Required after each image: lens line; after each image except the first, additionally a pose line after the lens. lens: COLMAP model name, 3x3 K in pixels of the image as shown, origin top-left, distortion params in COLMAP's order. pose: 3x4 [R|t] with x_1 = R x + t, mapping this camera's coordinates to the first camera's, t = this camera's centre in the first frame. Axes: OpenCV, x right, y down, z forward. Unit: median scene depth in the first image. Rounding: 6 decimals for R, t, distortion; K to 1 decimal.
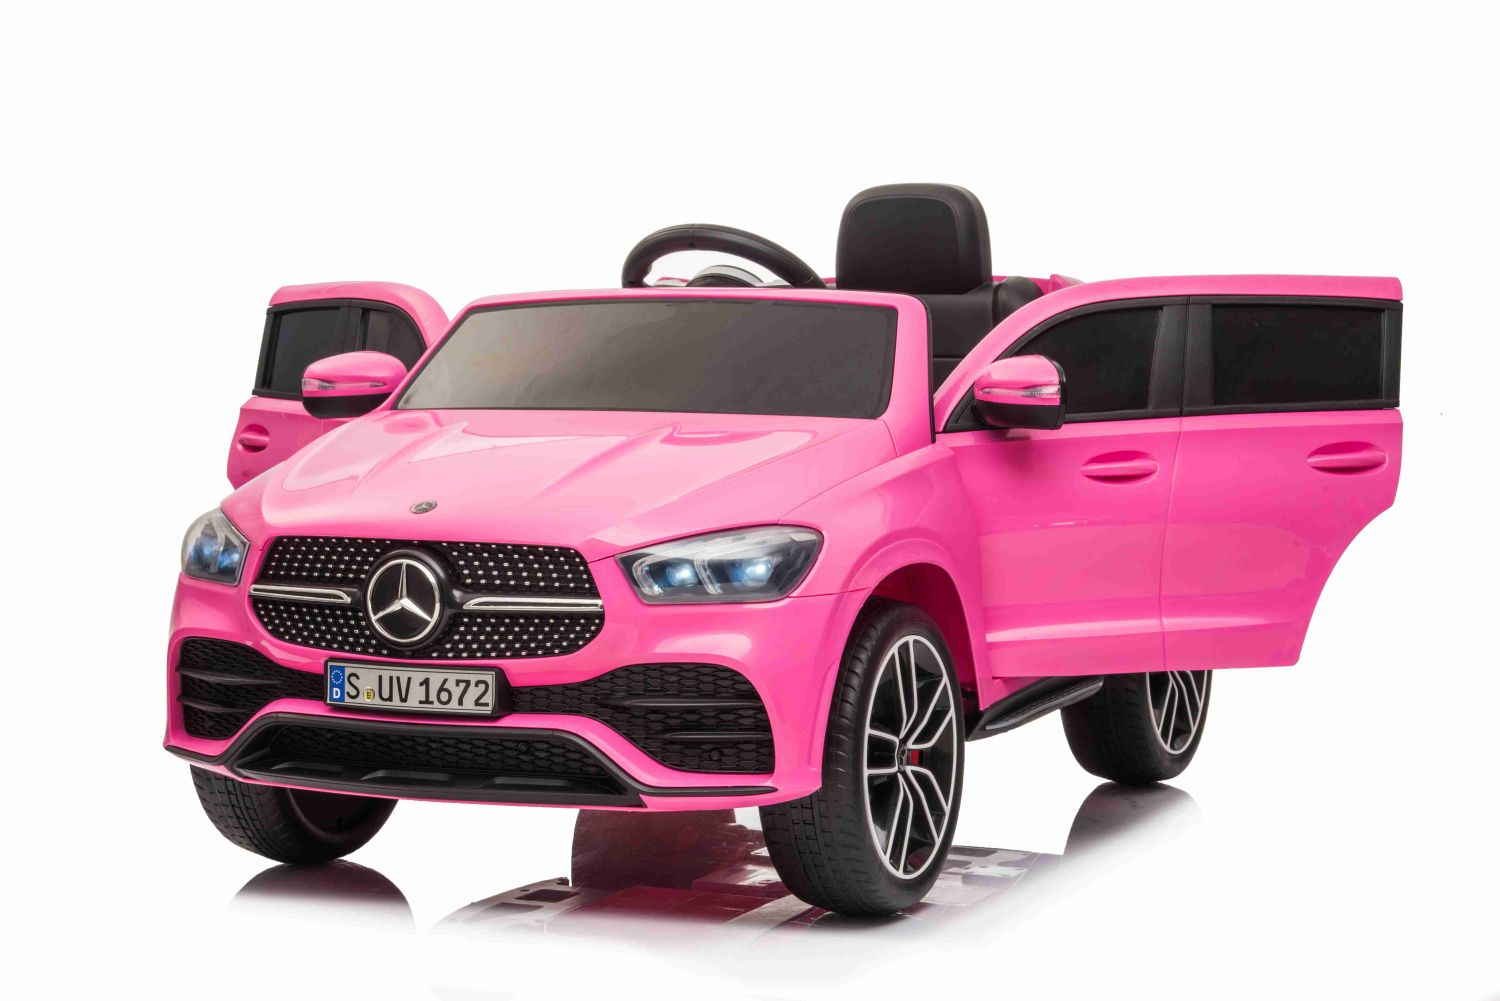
lens RADIAL K [[3386.7, 0, 750.0], [0, 3386.7, 500.5], [0, 0, 1]] dist [0.073309, 0.036665]
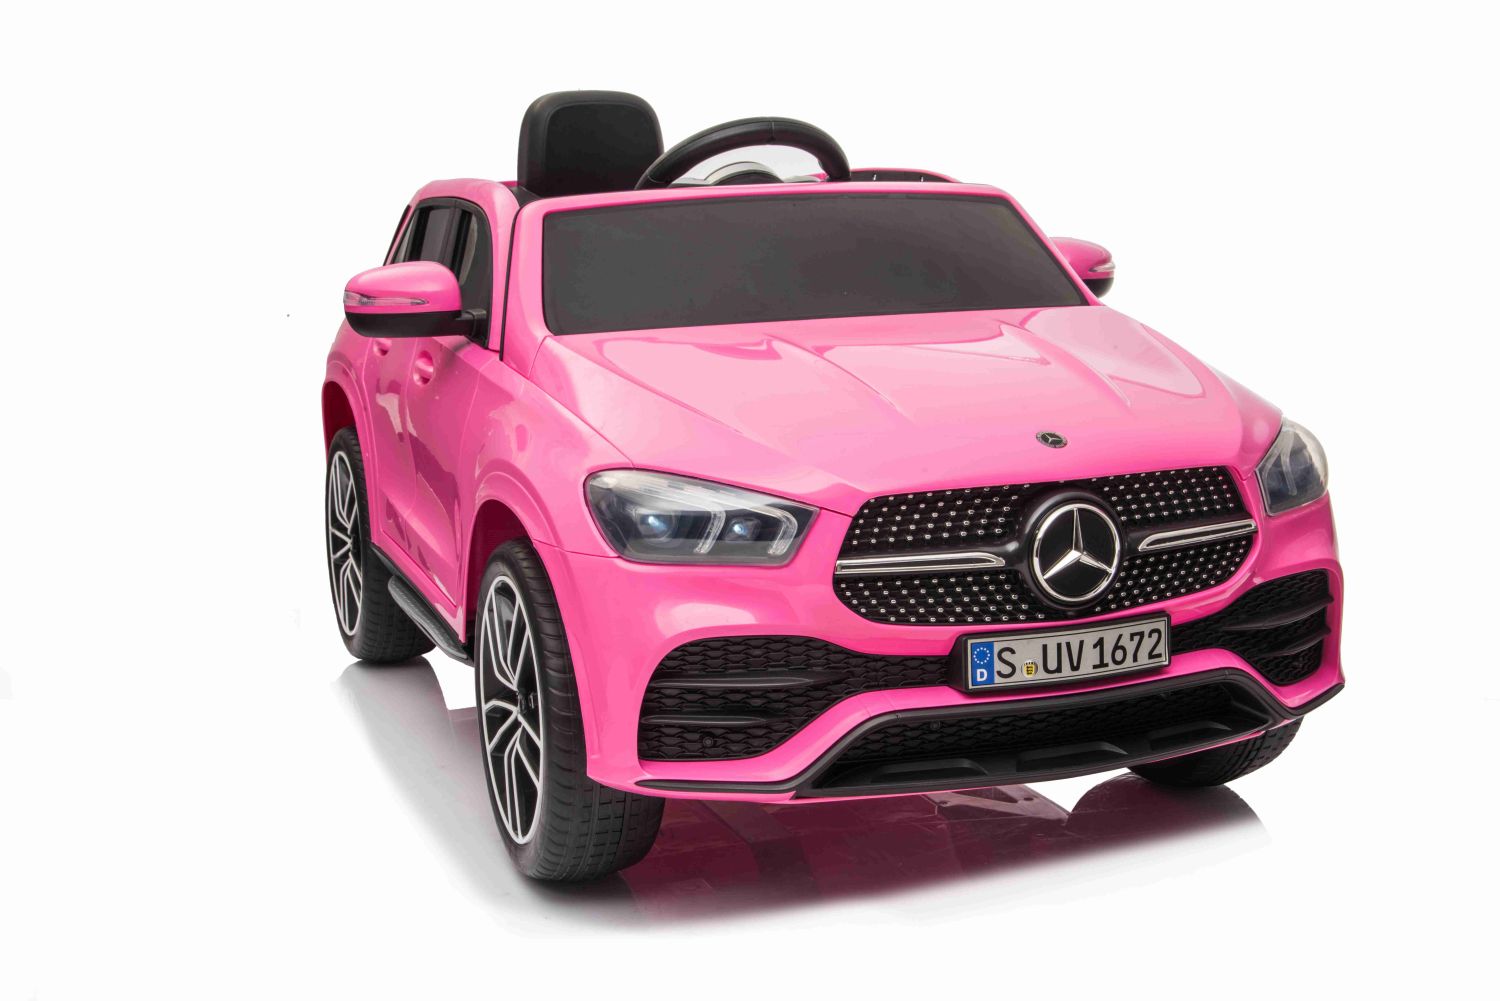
lens RADIAL K [[1956.4, 0, 750.0], [0, 1956.4, 500.5], [0, 0, 1]] dist [0.101905, 0.000753]
pose [[0.691323, -0.134703, 0.709879, -0.501307], [0.074036, 0.990503, 0.115851, -0.045621], [-0.718743, -0.027534, 0.694730, 0.718025]]
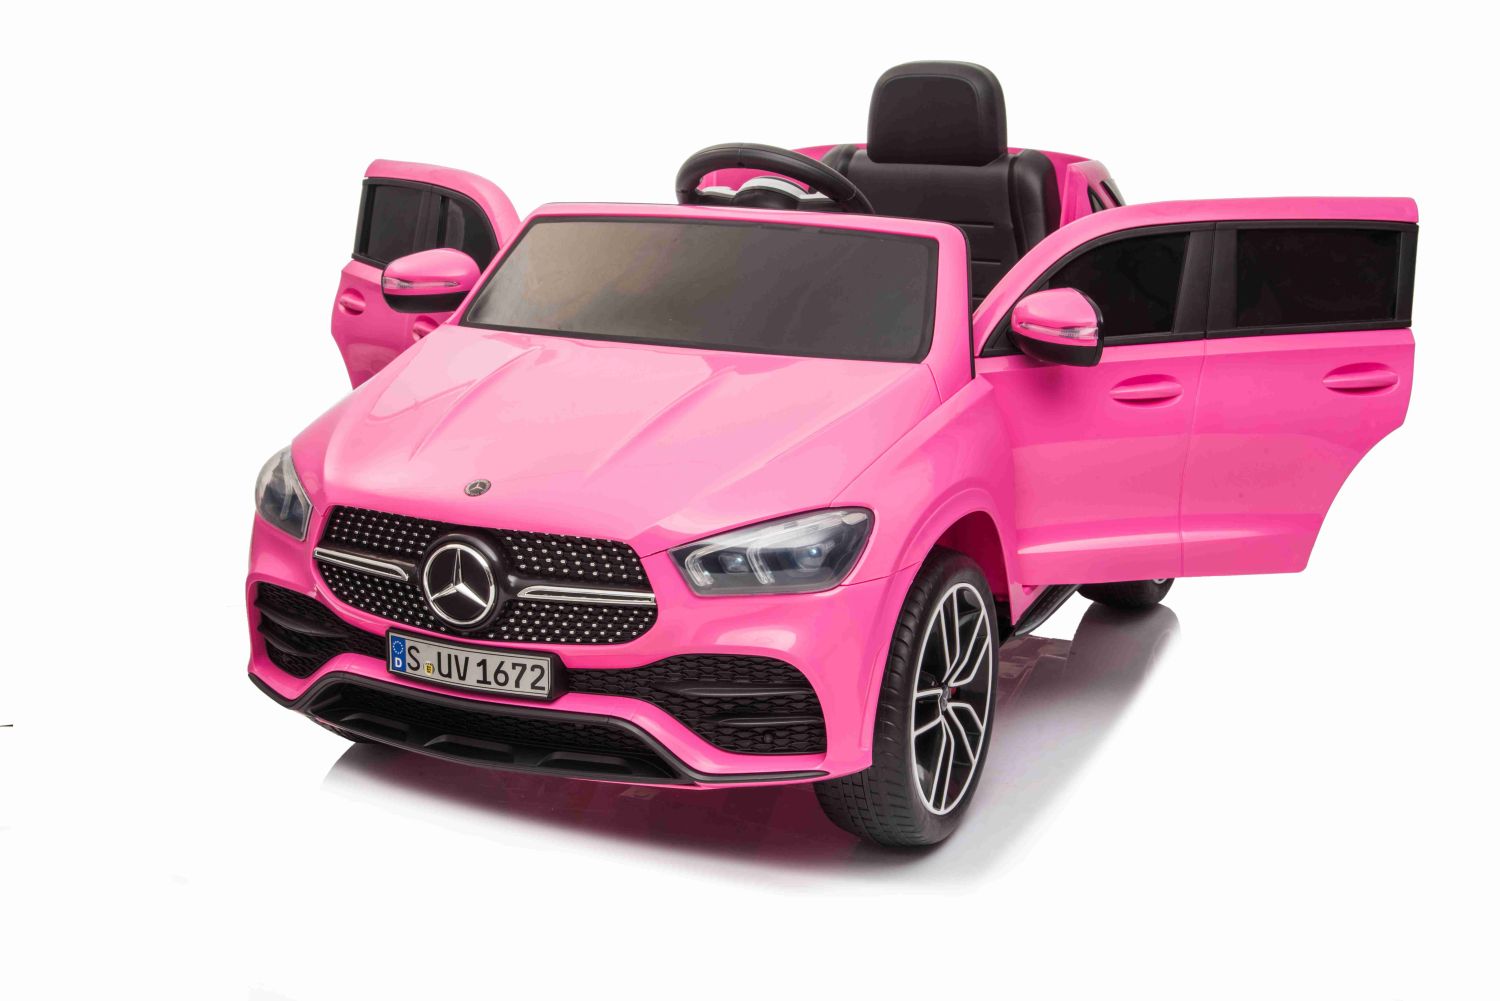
lens RADIAL K [[2121.2, 0, 750.0], [0, 2121.2, 500.5], [0, 0, 1]] dist [0.059565, -0.017256]
pose [[0.999961, -0.000619, -0.008824, -0.009856], [0.002274, 0.982009, 0.188822, -0.114062], [0.008548, -0.188835, 0.981972, 0.382994]]
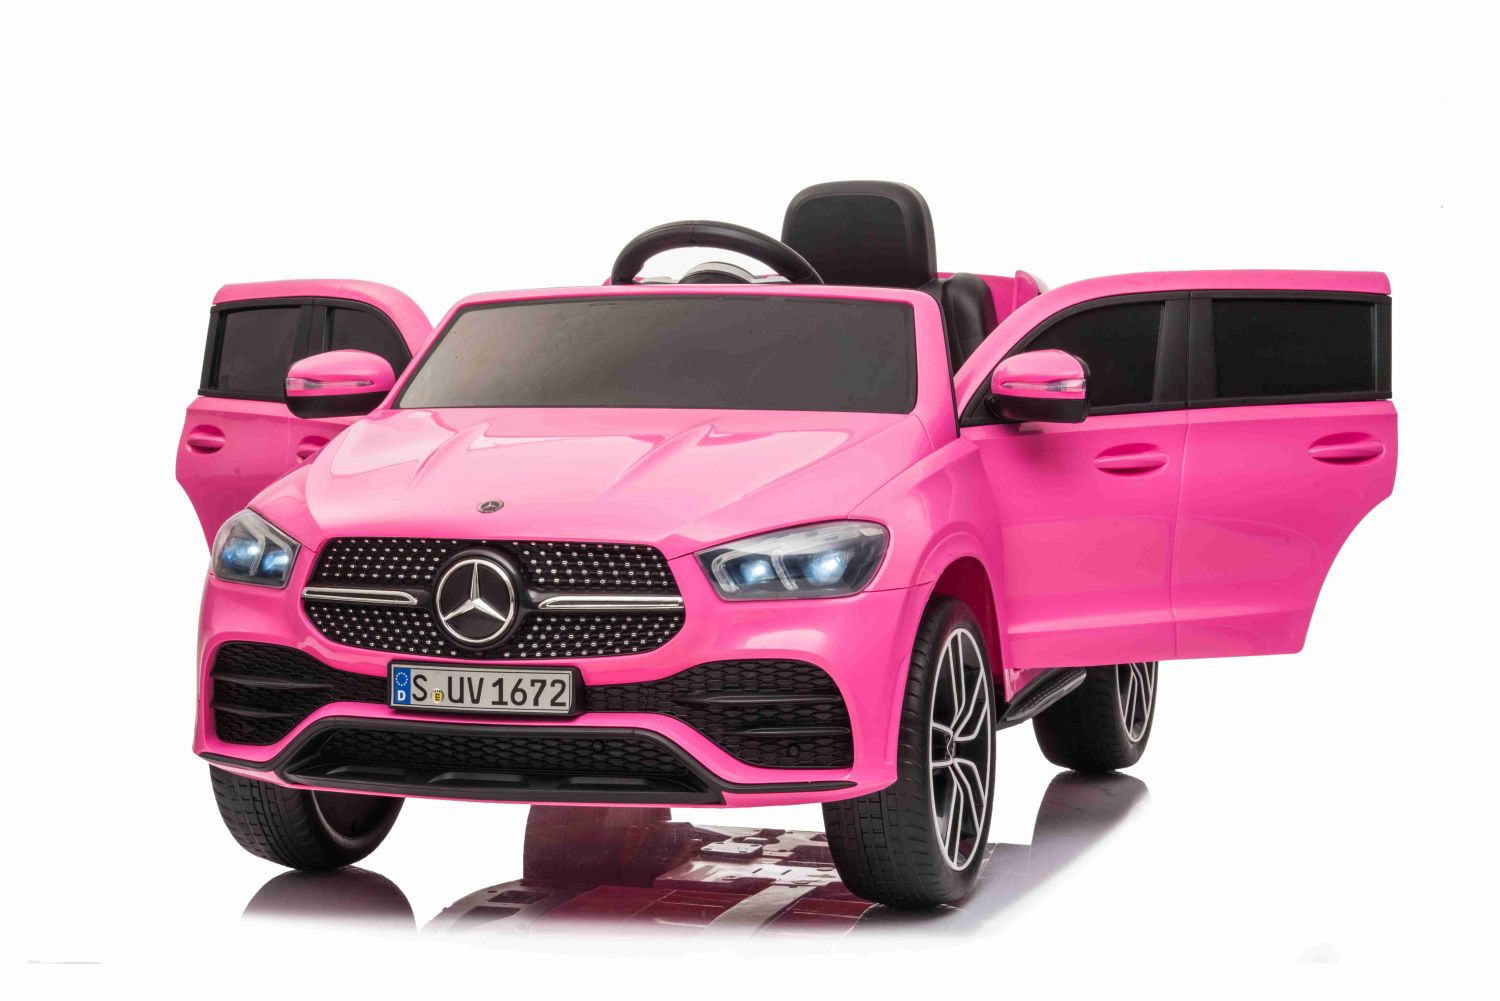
lens RADIAL K [[3386.7, 0, 750.0], [0, 3386.7, 500.5], [0, 0, 1]] dist [0.073309, 0.036665]
pose [[0.993100, -0.011071, 0.116743, -0.137416], [0.011012, 0.999939, 0.001146, -0.000032], [-0.116749, 0.000147, 0.993161, 0.007384]]
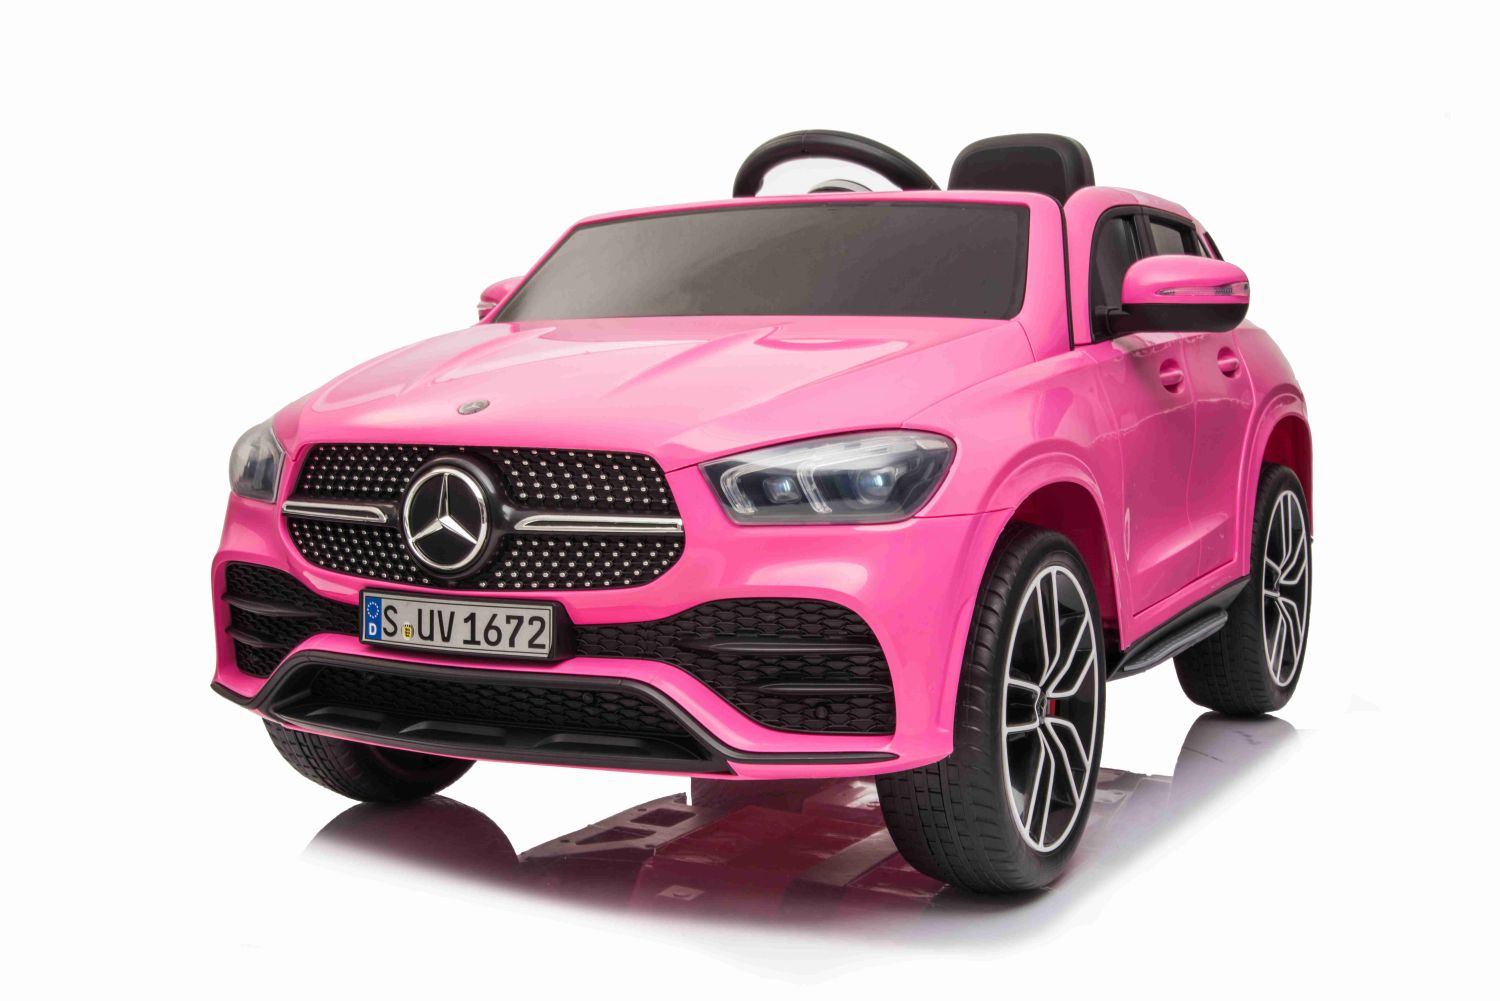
lens RADIAL K [[1954.7, 0, 749.1], [0, 1954.7, 528.4], [0, 0, 1]] dist [0.030280, 0.013180]
pose [[0.998500, 0.006792, -0.054324, -0.002482], [-0.005697, 0.999778, 0.020285, 0.021714], [0.054450, -0.019945, 0.998317, 0.527395]]
